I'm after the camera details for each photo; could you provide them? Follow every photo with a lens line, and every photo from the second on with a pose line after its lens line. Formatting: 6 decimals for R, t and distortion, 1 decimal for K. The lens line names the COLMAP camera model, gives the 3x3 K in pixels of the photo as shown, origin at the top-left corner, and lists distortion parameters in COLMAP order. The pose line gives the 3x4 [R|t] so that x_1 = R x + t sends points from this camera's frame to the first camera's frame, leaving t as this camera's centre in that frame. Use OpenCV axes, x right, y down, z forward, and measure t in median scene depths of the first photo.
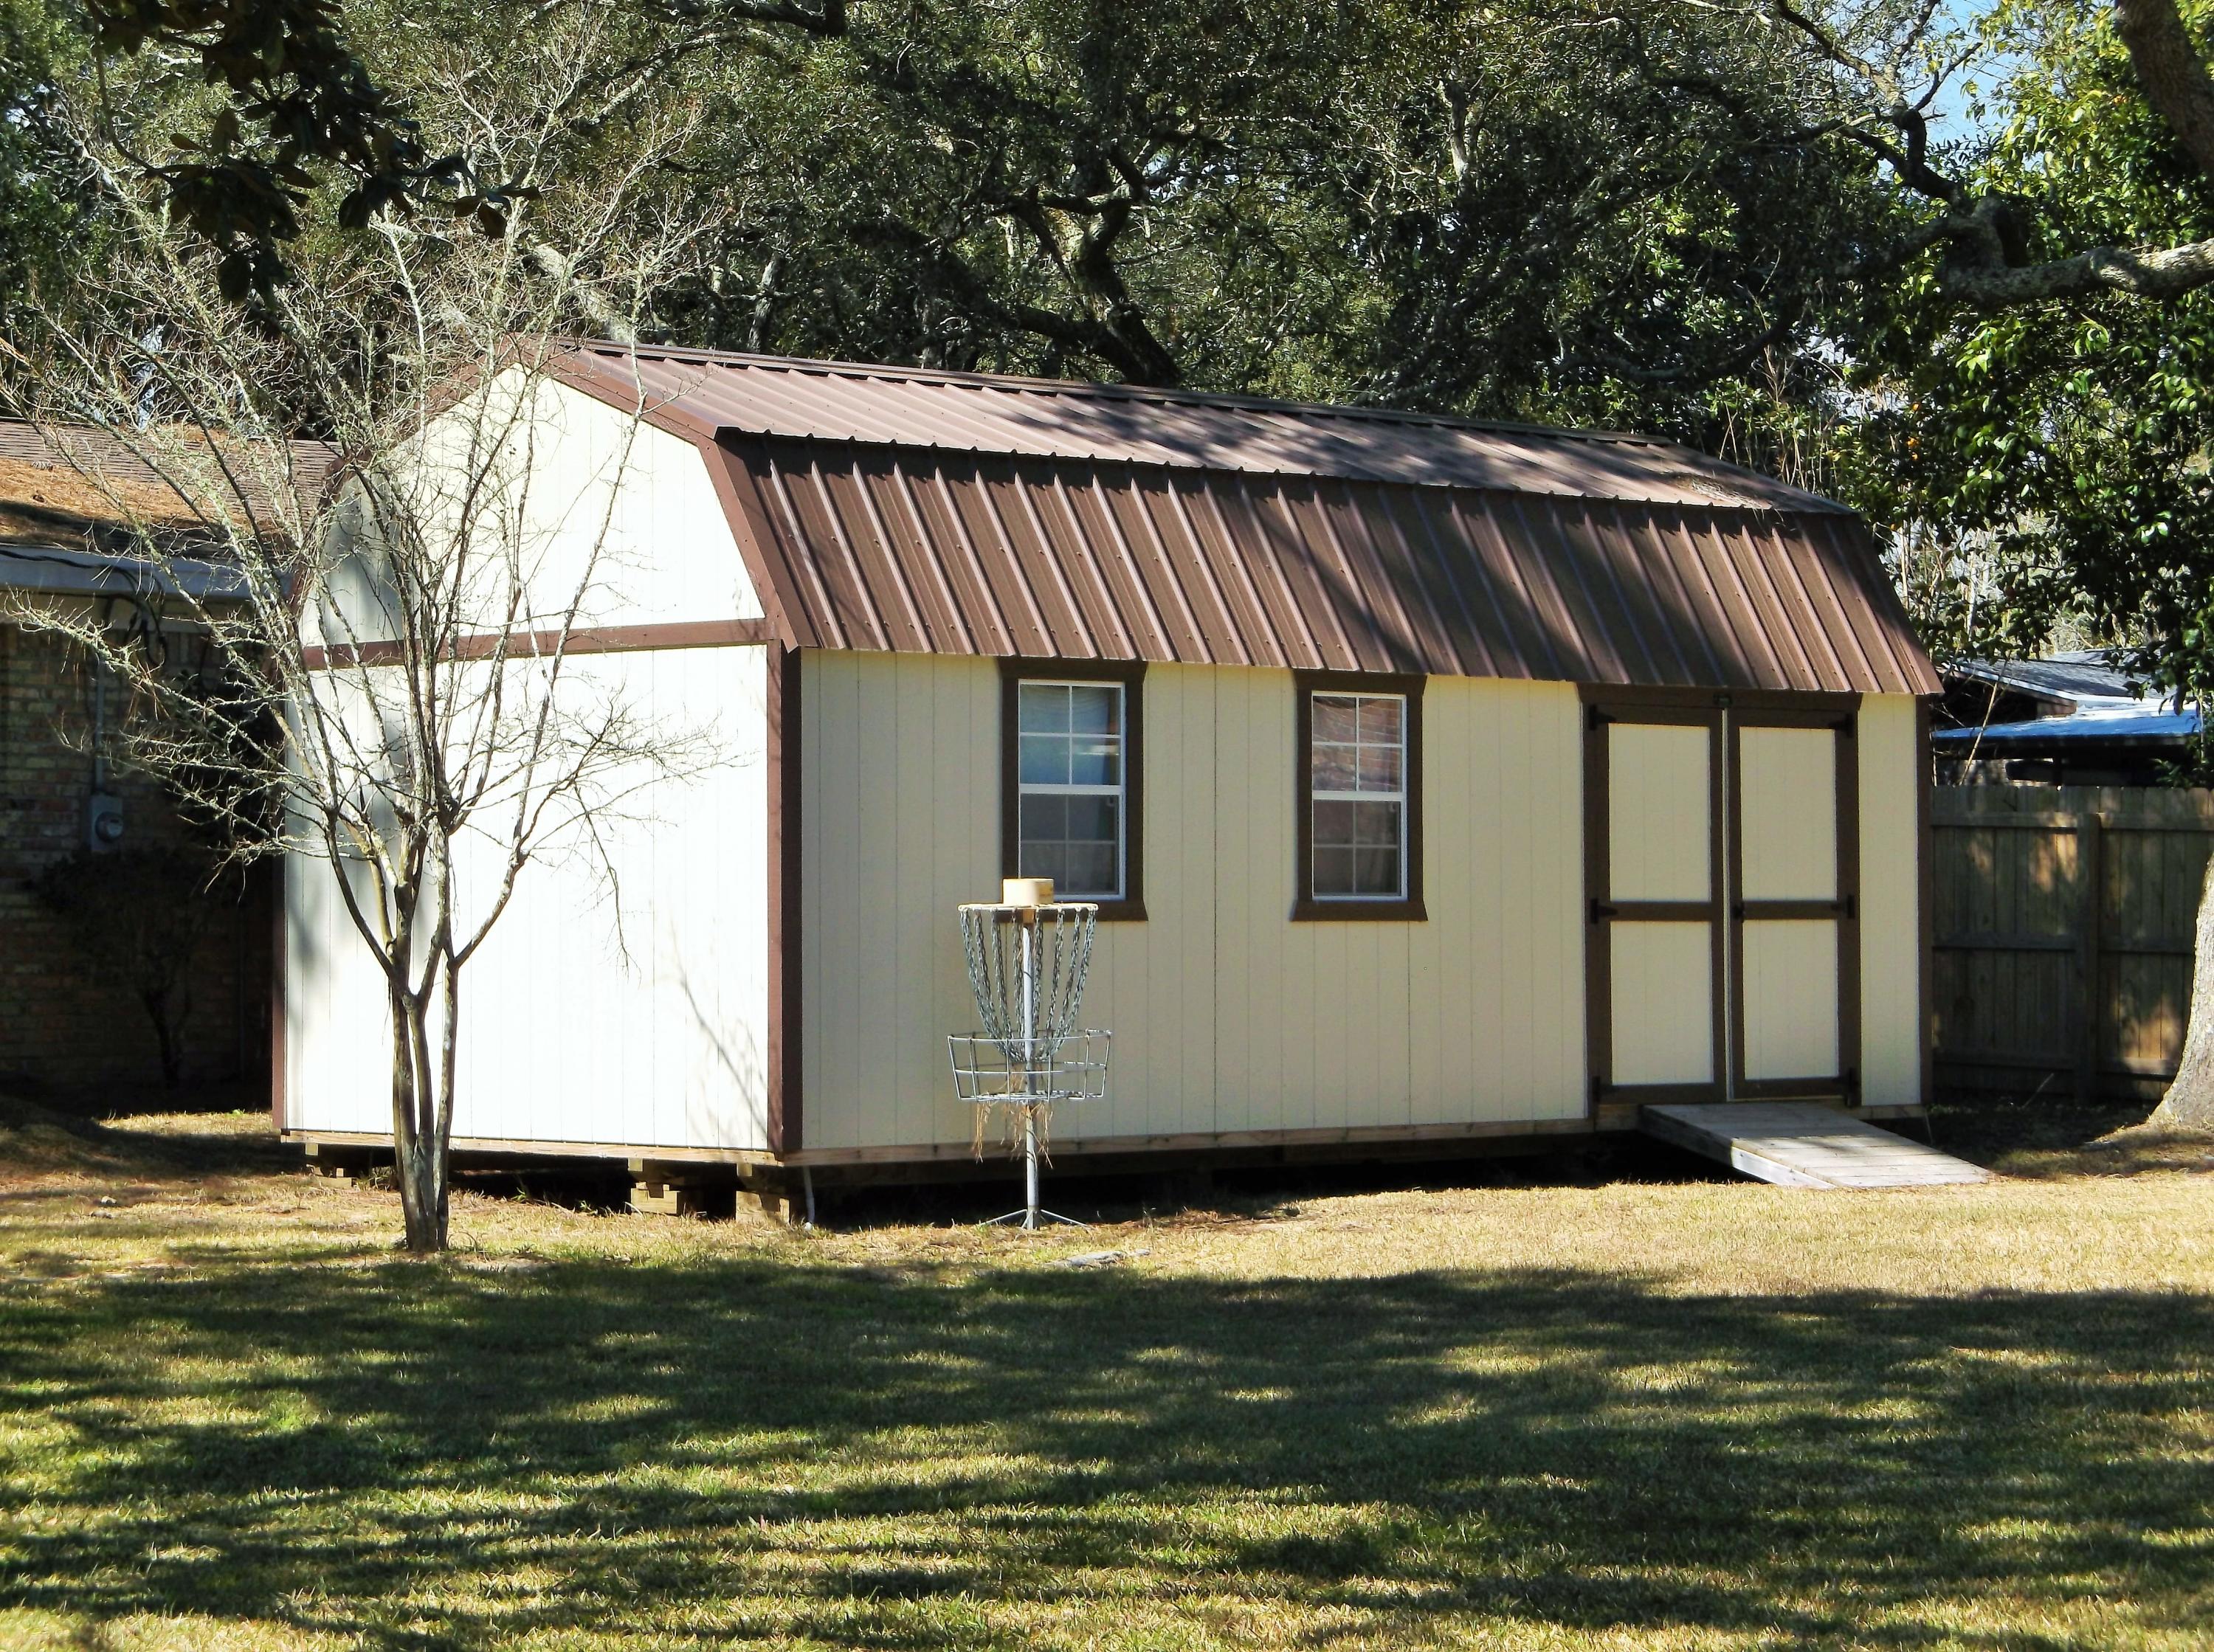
lens RADIAL K [[5521.8, 0, 1107.0], [0, 5521.8, 826.0], [0, 0, 1]] dist [0.055822, -0.009583]
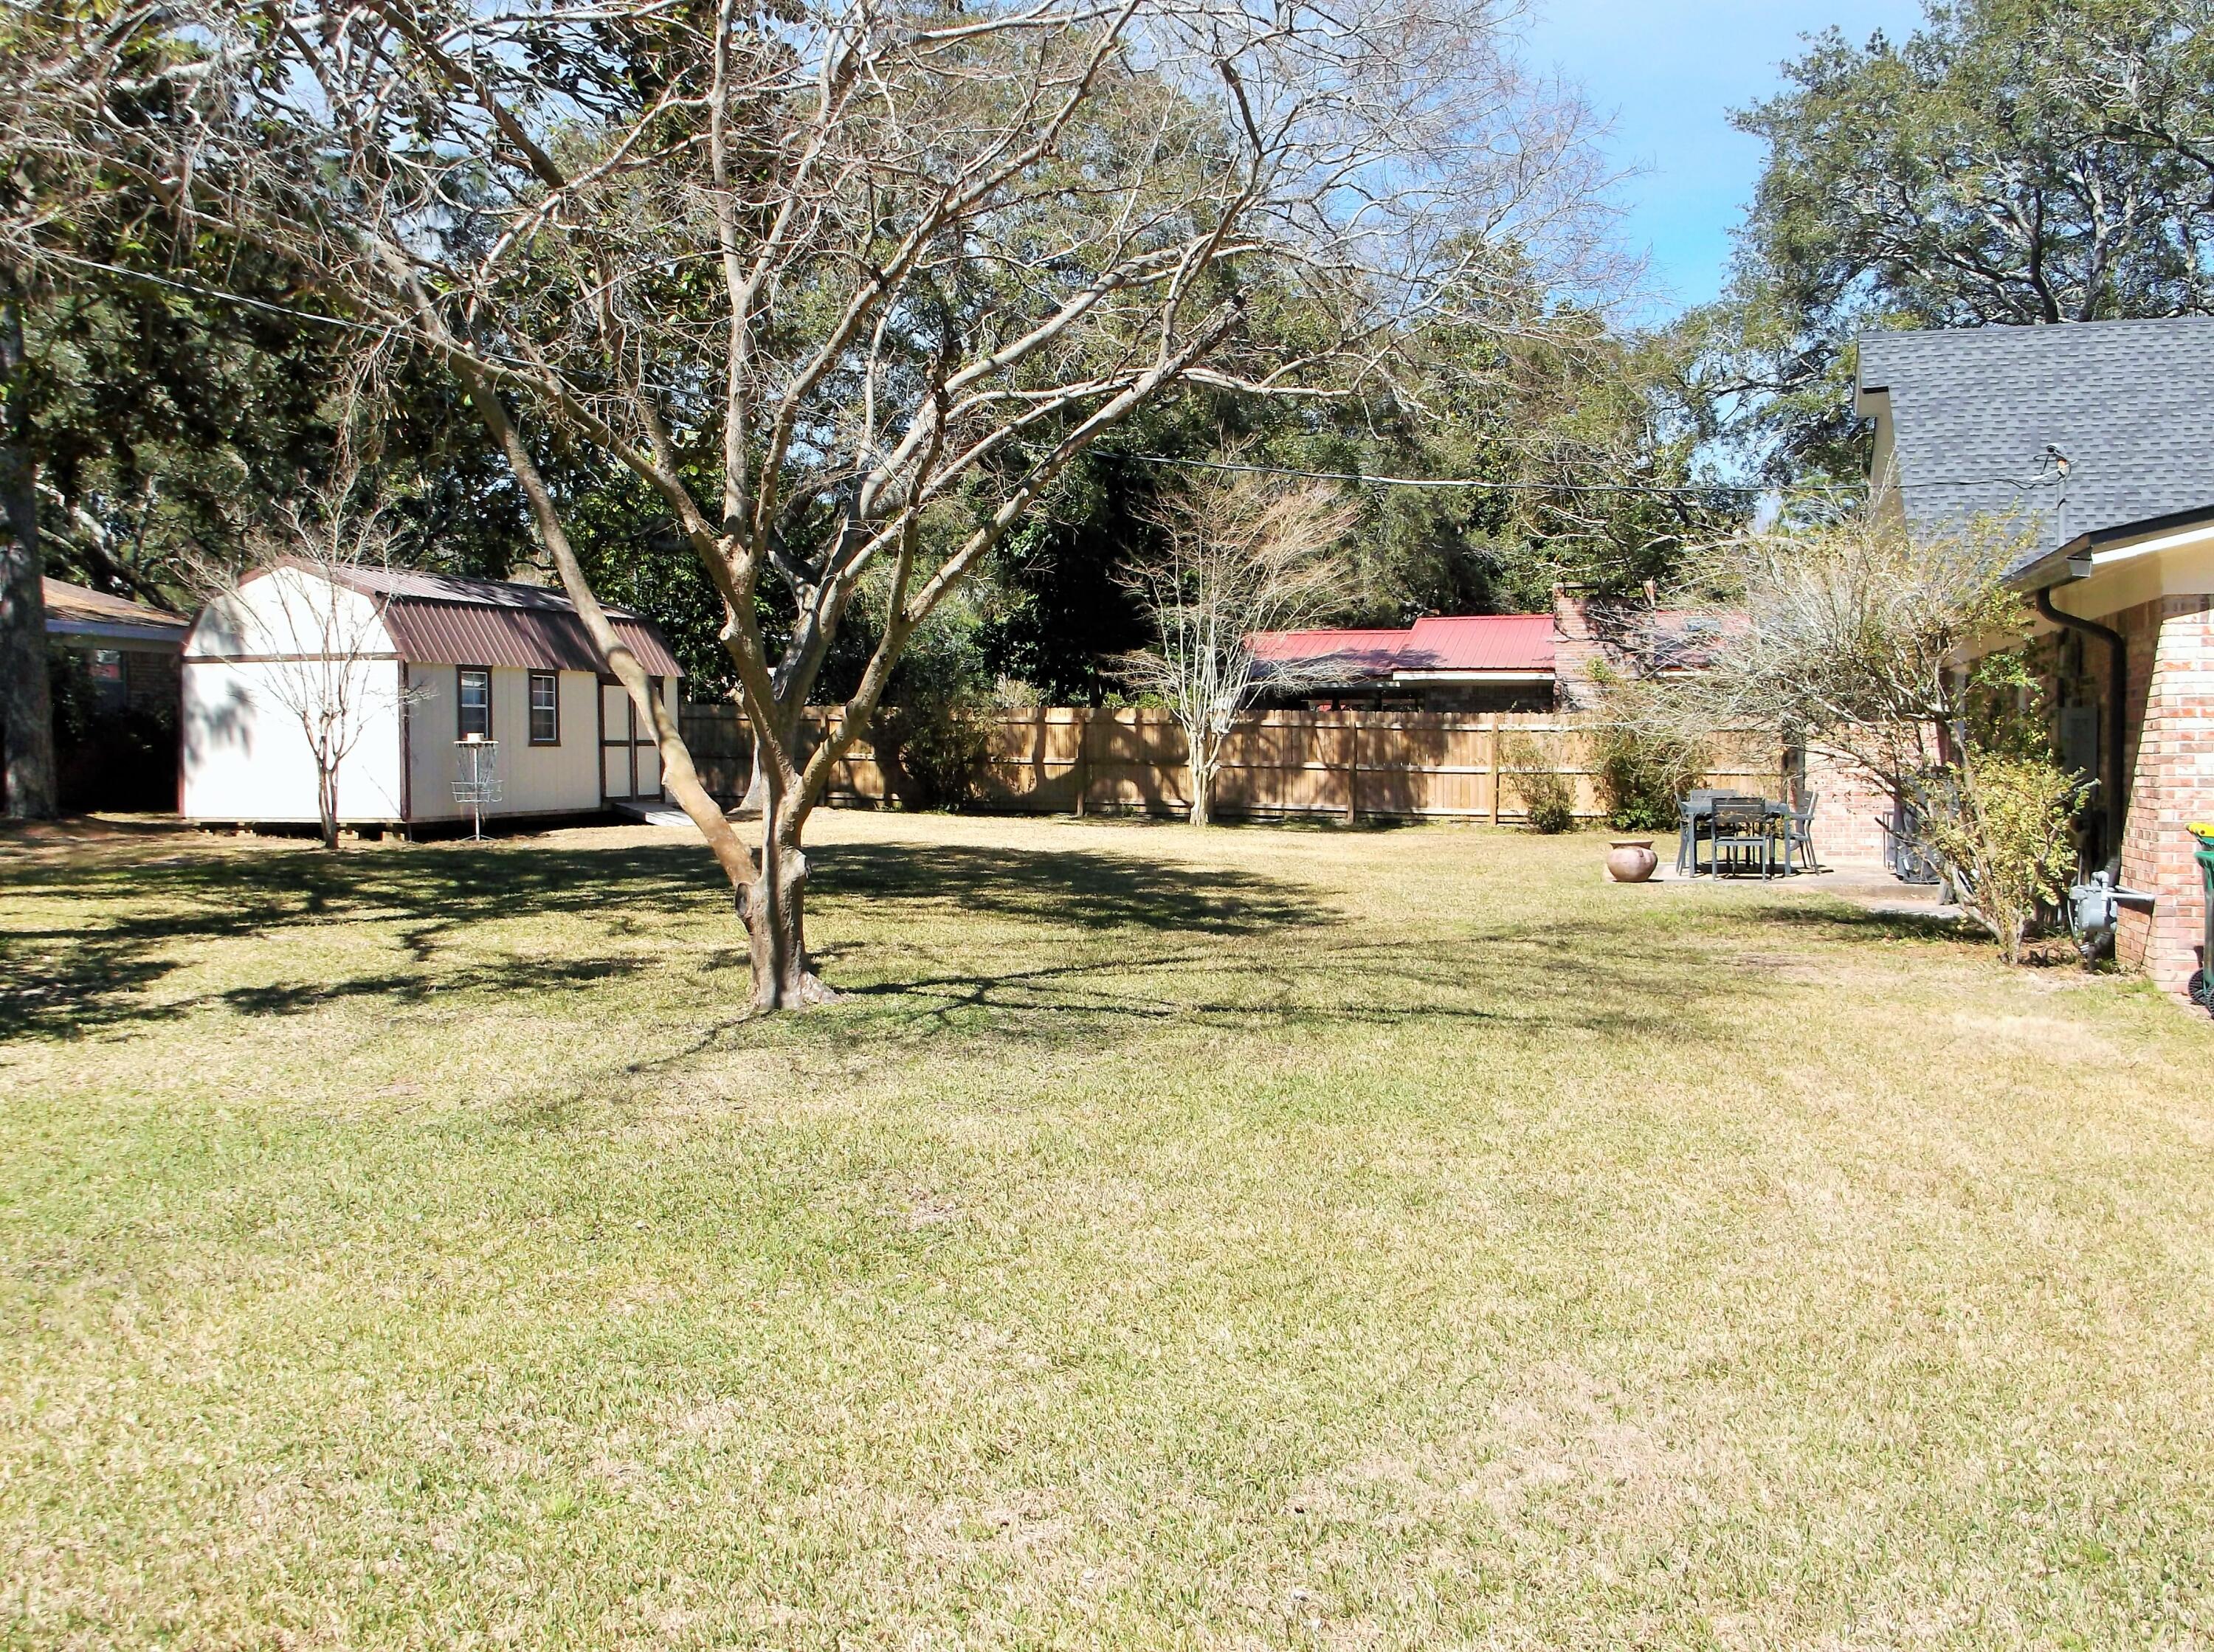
lens RADIAL K [[2181.8, 0, 1107.0], [0, 2181.8, 826.0], [0, 0, 1]] dist [0.006138, -0.008766]
pose [[0.867370, -0.020666, 0.497235, -0.308174], [-0.005547, 0.998674, 0.051183, -0.003476], [-0.497633, -0.047153, 0.866105, -0.275334]]
